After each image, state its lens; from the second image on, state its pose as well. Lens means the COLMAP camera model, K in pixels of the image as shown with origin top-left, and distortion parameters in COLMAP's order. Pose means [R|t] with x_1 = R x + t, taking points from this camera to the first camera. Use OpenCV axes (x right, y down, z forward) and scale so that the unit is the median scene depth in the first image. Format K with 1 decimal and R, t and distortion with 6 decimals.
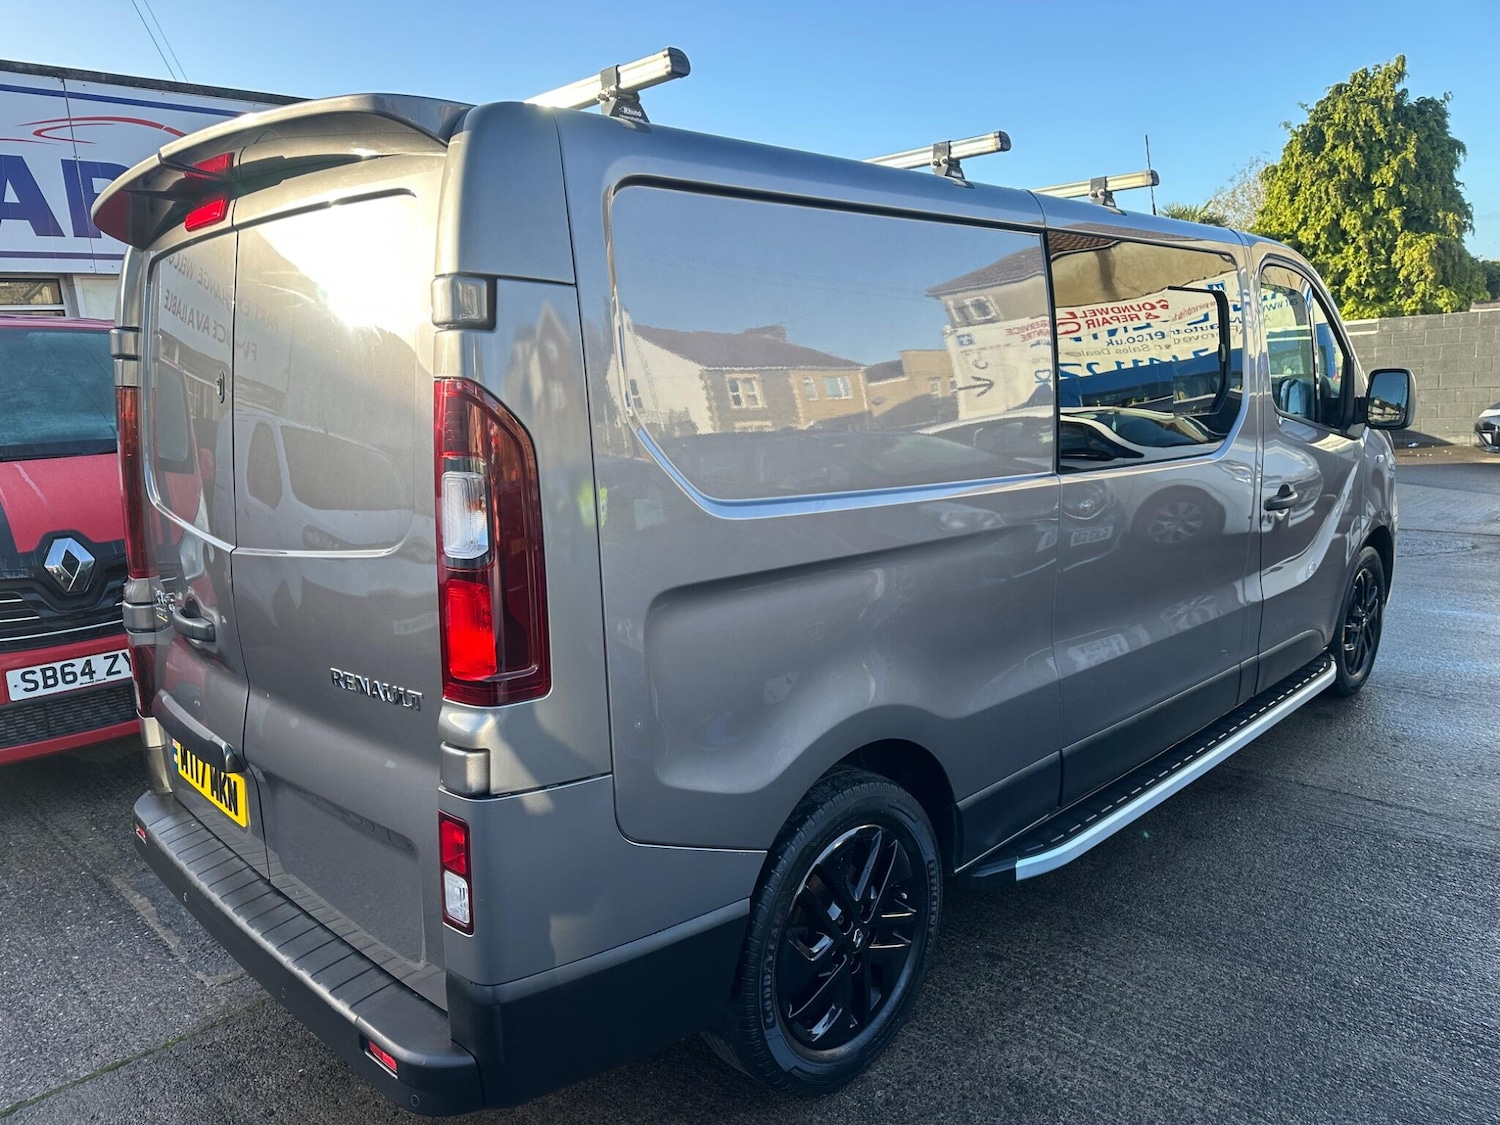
lens RADIAL K [[1056.4, 0, 743.9], [0, 1056.4, 560.6], [0, 0, 1]] dist [0.029813, -0.031349]
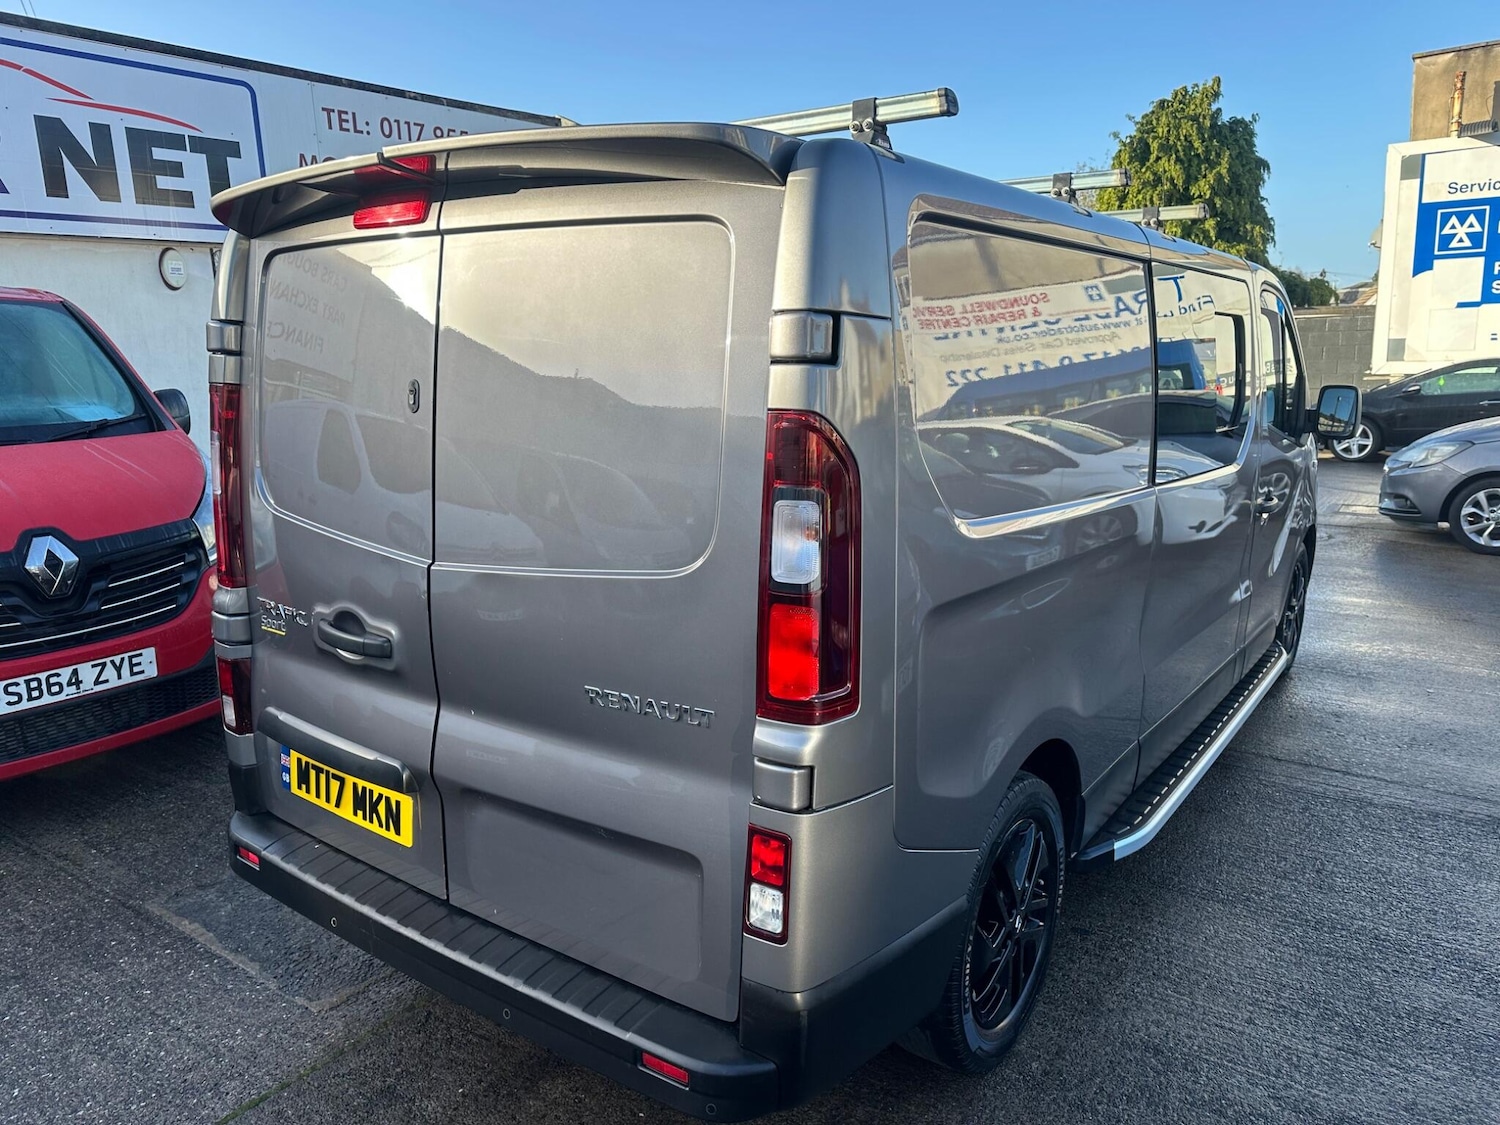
lens RADIAL K [[1056.4, 0, 760.1], [0, 1056.4, 565.0], [0, 0, 1]] dist [0.029813, -0.031349]
pose [[0.985687, -0.003478, 0.168547, -0.268634], [-0.000357, 0.999742, 0.022717, -0.024767], [-0.168583, -0.022452, 0.985432, -0.003359]]
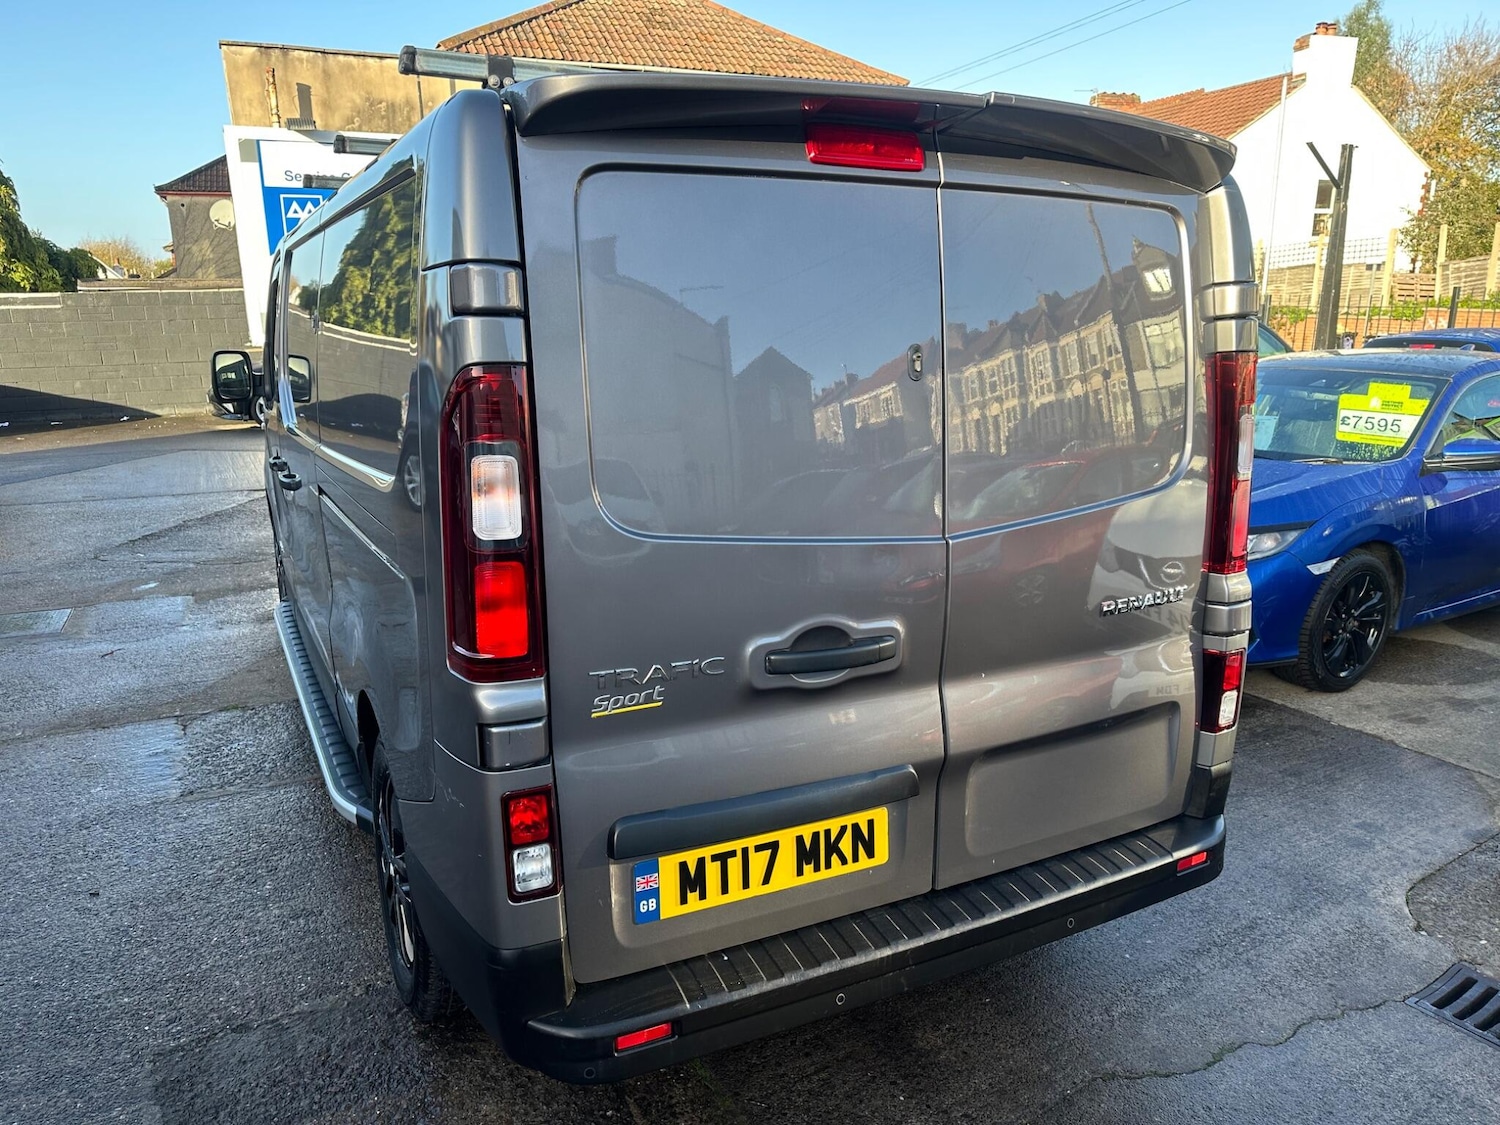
lens RADIAL K [[1056.4, 0, 740.6], [0, 1056.4, 559.0], [0, 0, 1]] dist [0.029813, -0.031349]
pose [[0.309610, -0.176675, 0.934306, -1.086800], [0.157216, 0.978575, 0.132947, -0.111130], [-0.937777, 0.105726, 0.330752, 0.675280]]
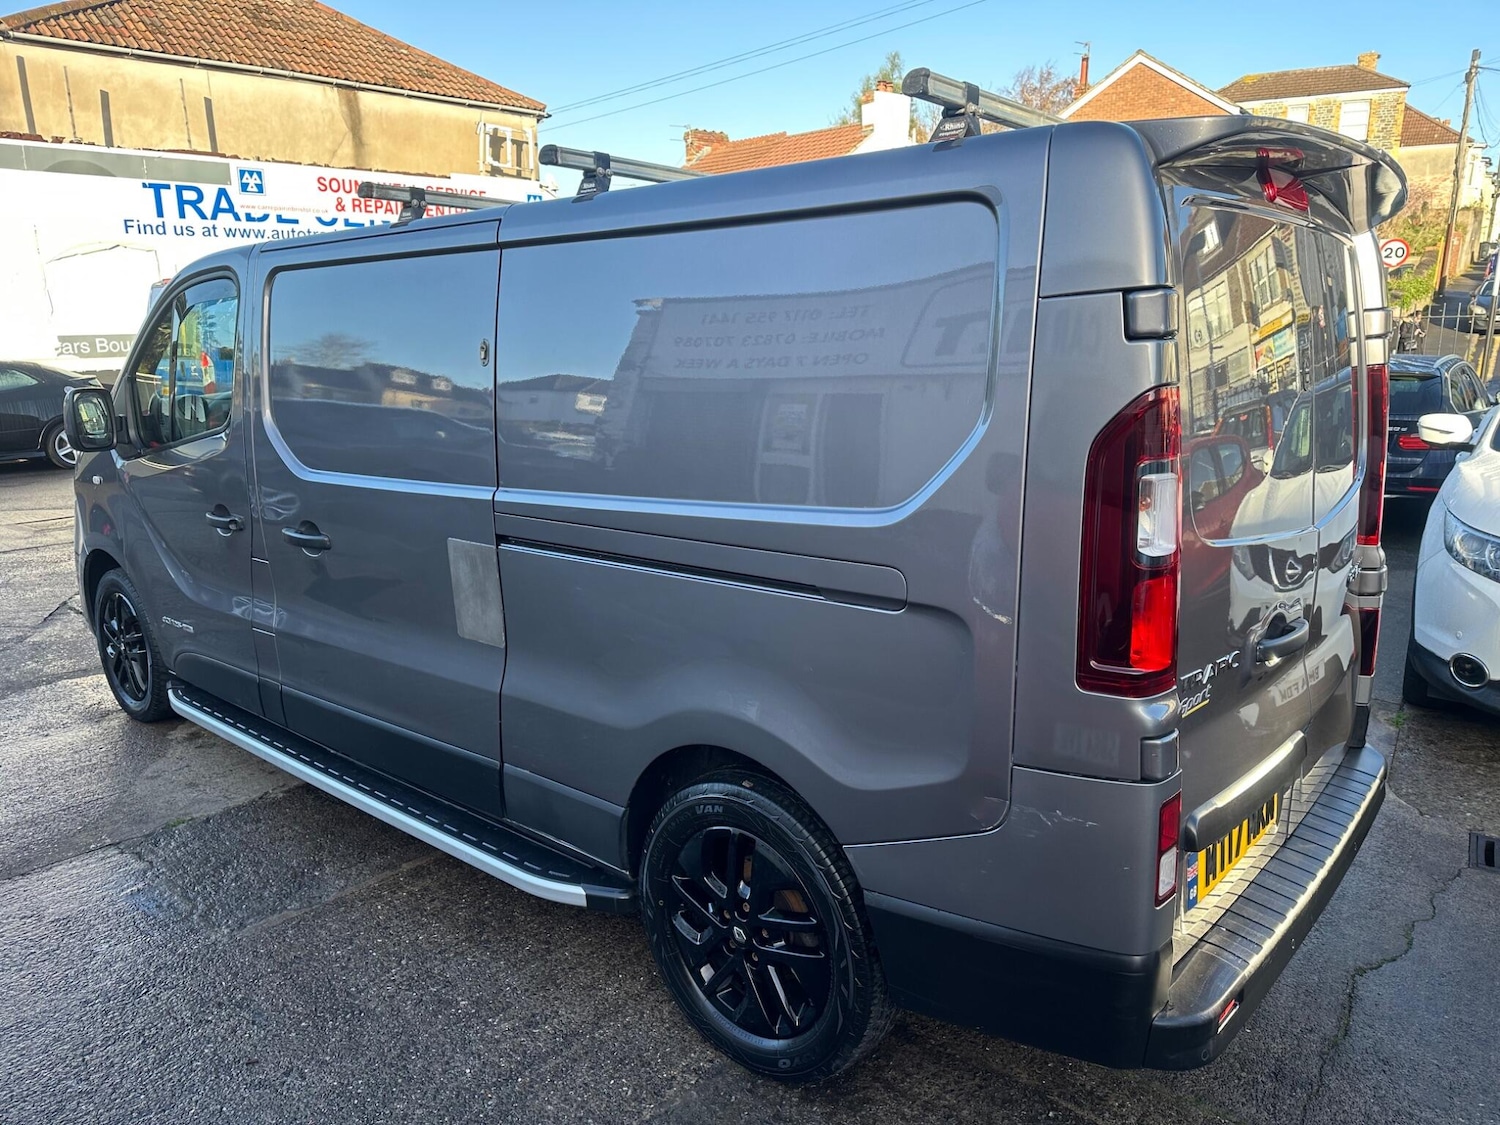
lens RADIAL K [[1056.4, 0, 752.4], [0, 1056.4, 568.4], [0, 0, 1]] dist [0.029813, -0.031349]
pose [[-0.077649, -0.175640, 0.981387, -1.157369], [0.187879, 0.964145, 0.187419, -0.215774], [-0.979118, 0.198935, -0.041865, 1.248635]]
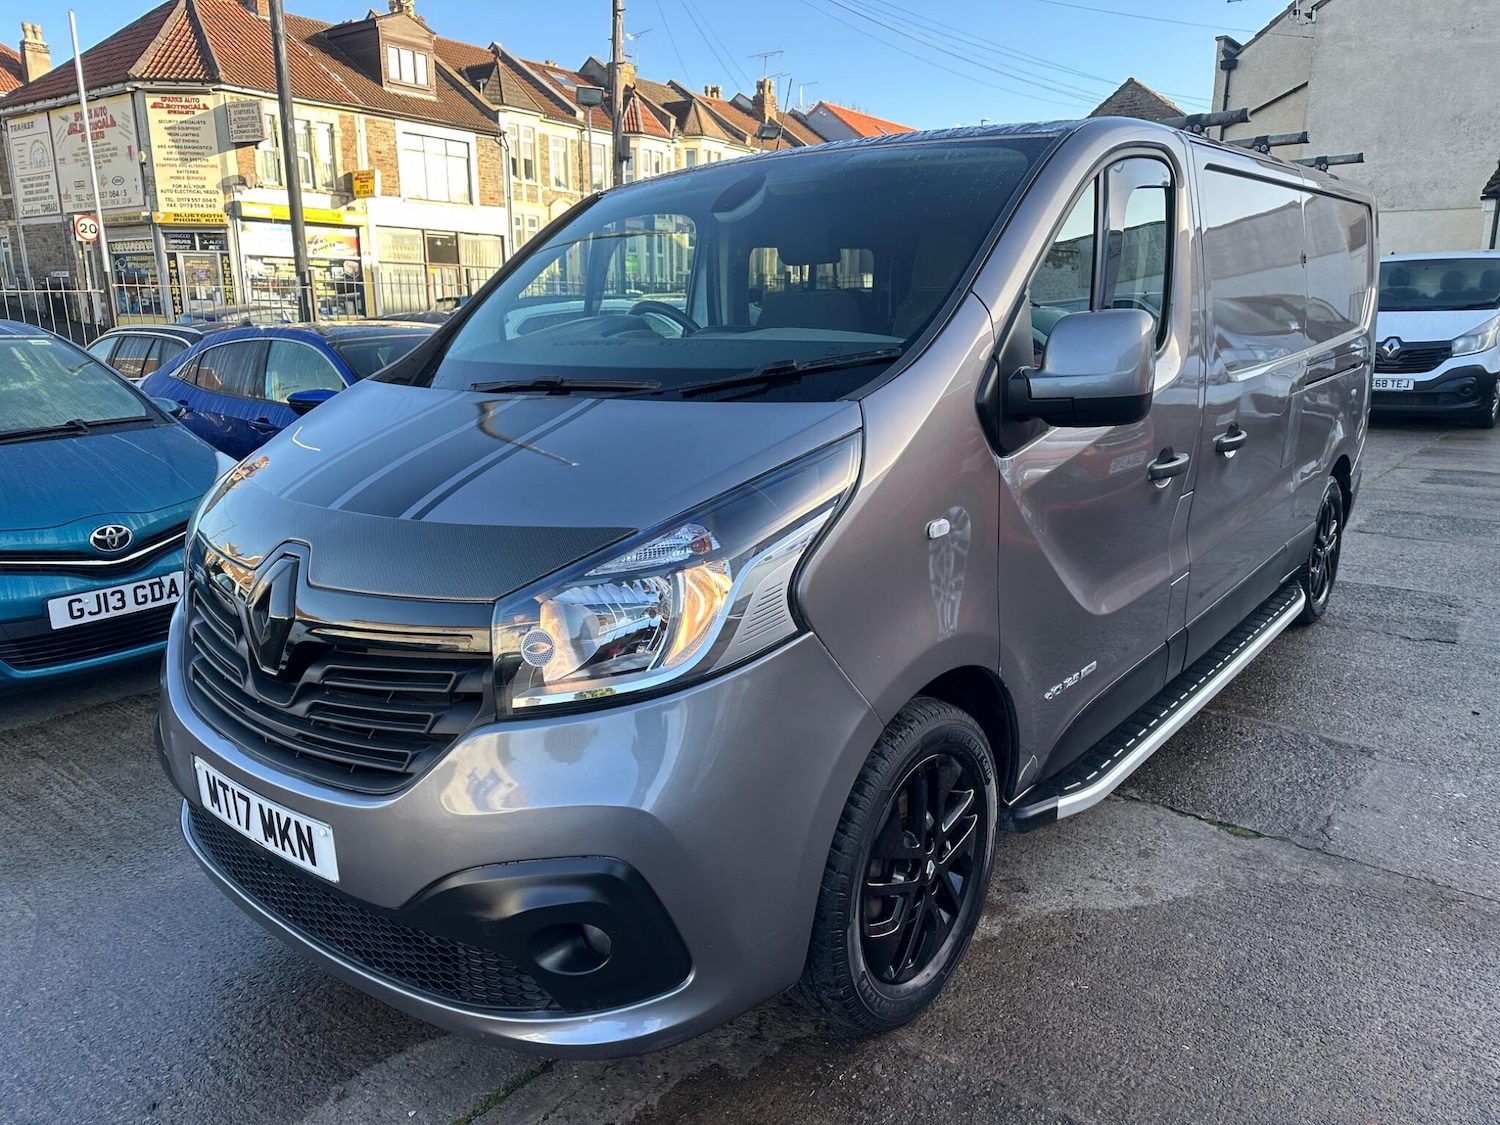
lens RADIAL K [[1056.4, 0, 755.6], [0, 1056.4, 558.8], [0, 0, 1]] dist [0.029813, -0.031349]
pose [[-0.993584, 0.081066, -0.078856, 0.687670], [0.042139, 0.912431, 0.407054, -0.510783], [0.104949, 0.401120, -0.909994, 2.772152]]
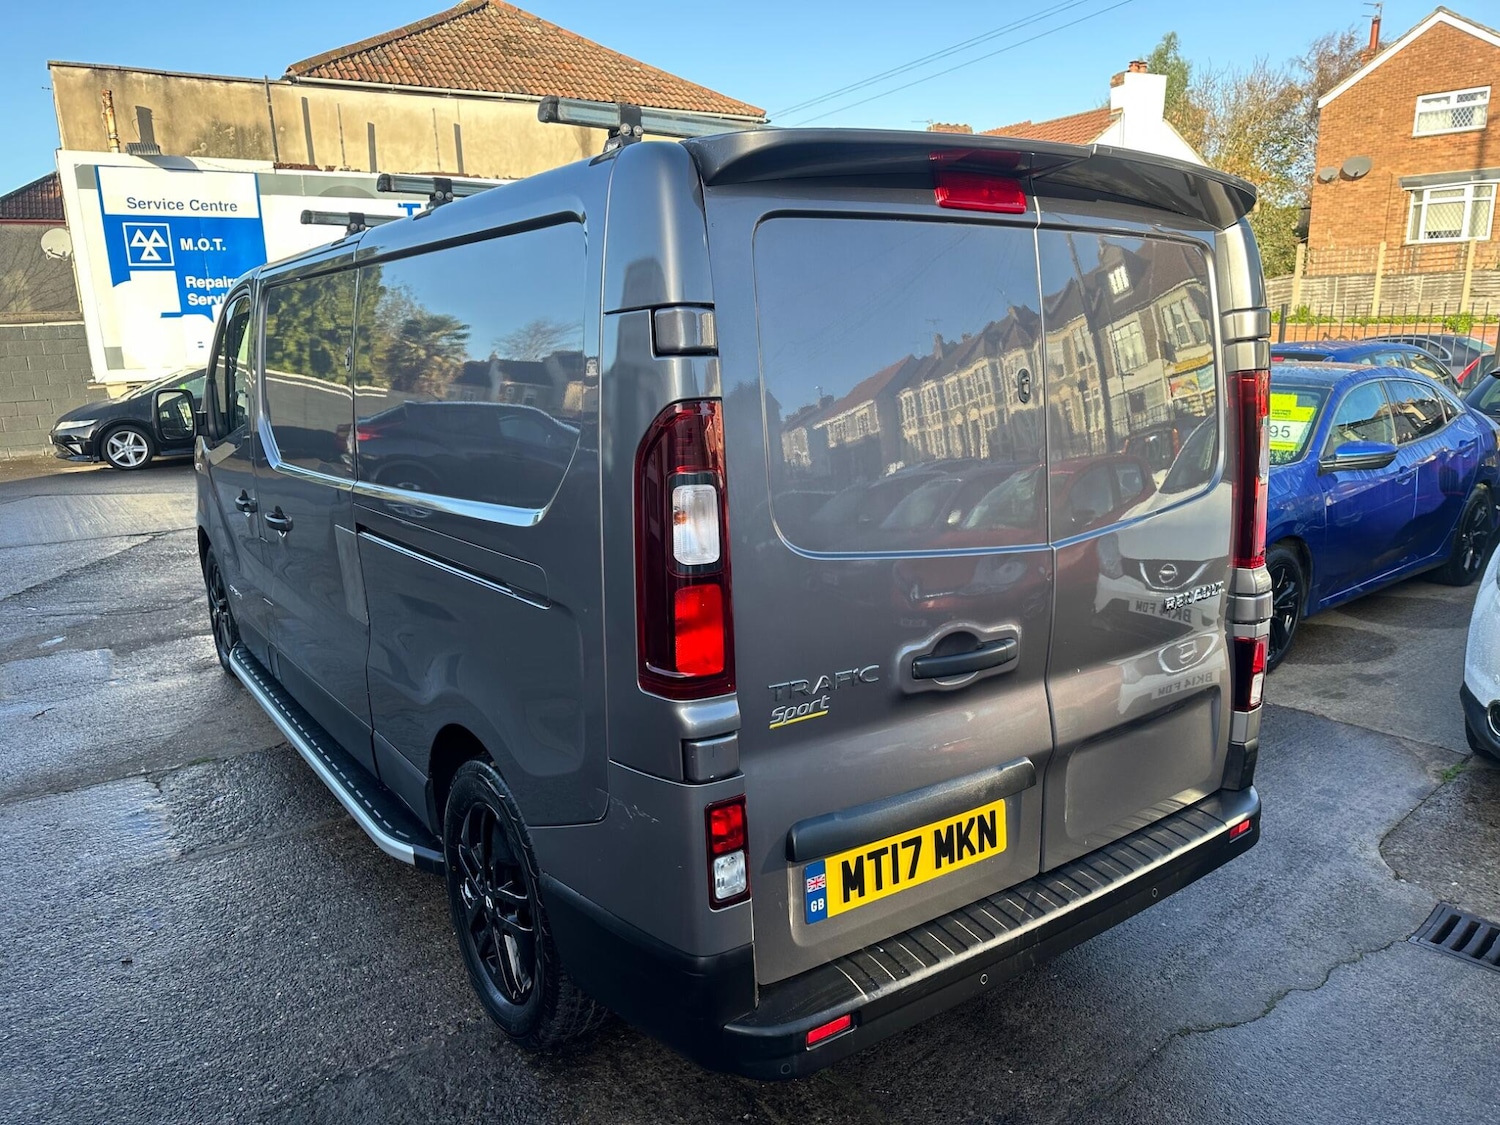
lens RADIAL K [[1056.4, 0, 739.6], [0, 1056.4, 560.1], [0, 0, 1]] dist [0.029813, -0.031349]
pose [[0.172761, -0.168878, 0.970378, -1.173103], [0.185323, 0.973169, 0.136370, -0.146925], [-0.967372, 0.156273, 0.199423, 0.847591]]
